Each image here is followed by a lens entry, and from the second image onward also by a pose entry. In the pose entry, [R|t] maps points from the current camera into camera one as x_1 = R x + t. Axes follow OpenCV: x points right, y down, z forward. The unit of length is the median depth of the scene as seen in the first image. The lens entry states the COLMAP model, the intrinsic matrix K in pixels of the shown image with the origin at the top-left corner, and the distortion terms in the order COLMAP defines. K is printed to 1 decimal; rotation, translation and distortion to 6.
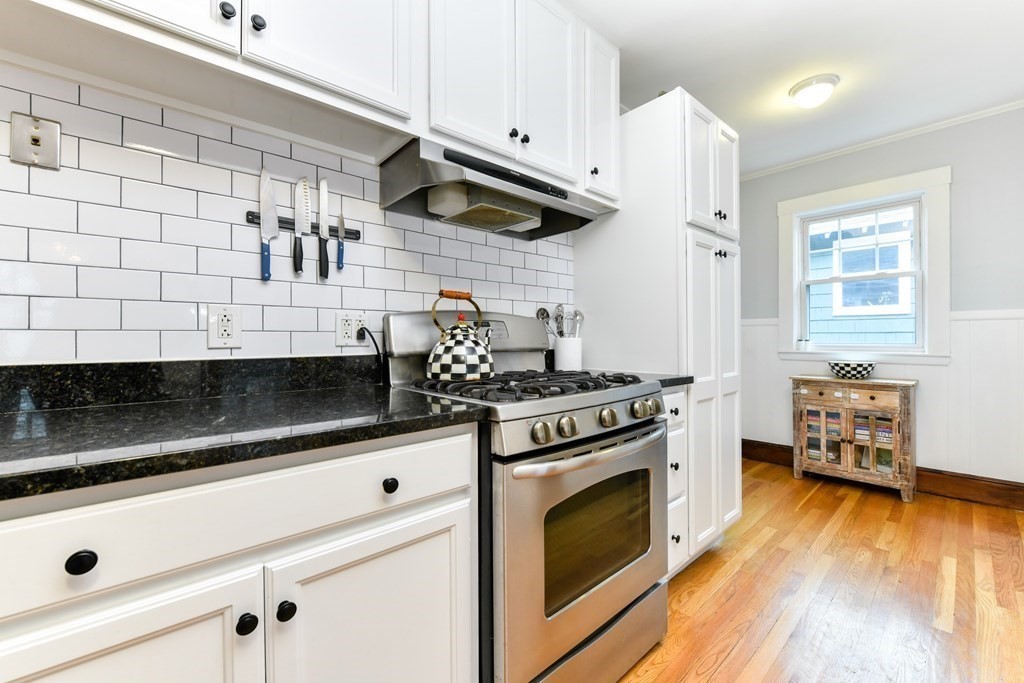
lens RADIAL K [[408.8, 0, 519.4], [0, 408.8, 338.2], [0, 0, 1]] dist [-0.001410, -0.004768]
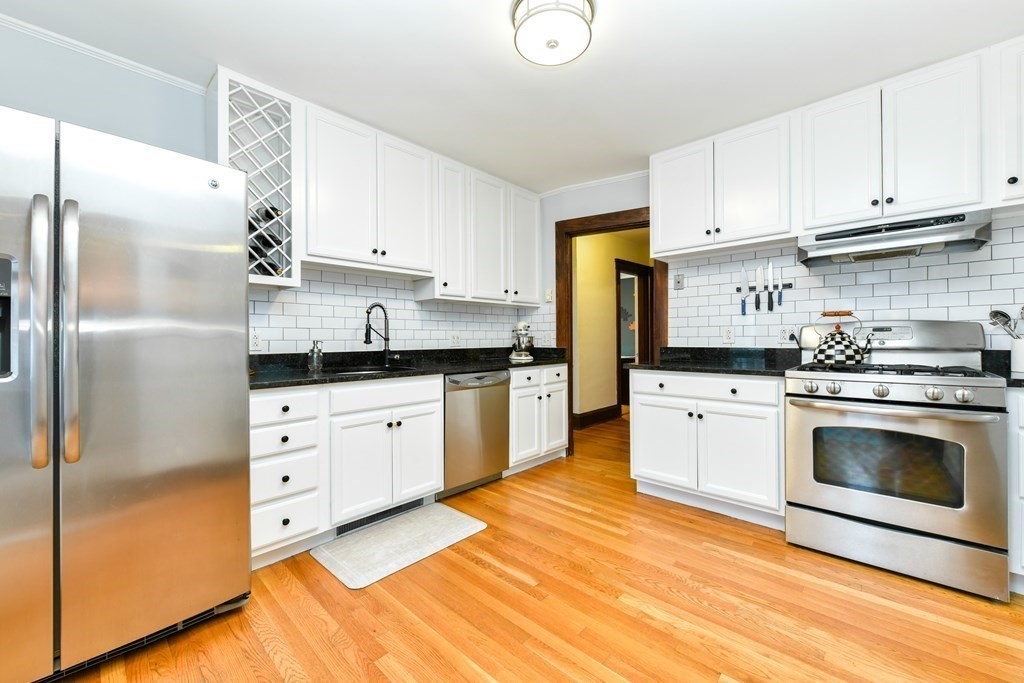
lens RADIAL K [[401.2, 0, 517.8], [0, 401.2, 338.8], [0, 0, 1]] dist [0.001418, -0.003362]
pose [[0.096113, 0.004151, -0.995362, 1.430336], [0.005776, 0.999972, 0.004728, -0.019945], [0.995354, -0.006204, 0.096087, -0.480322]]
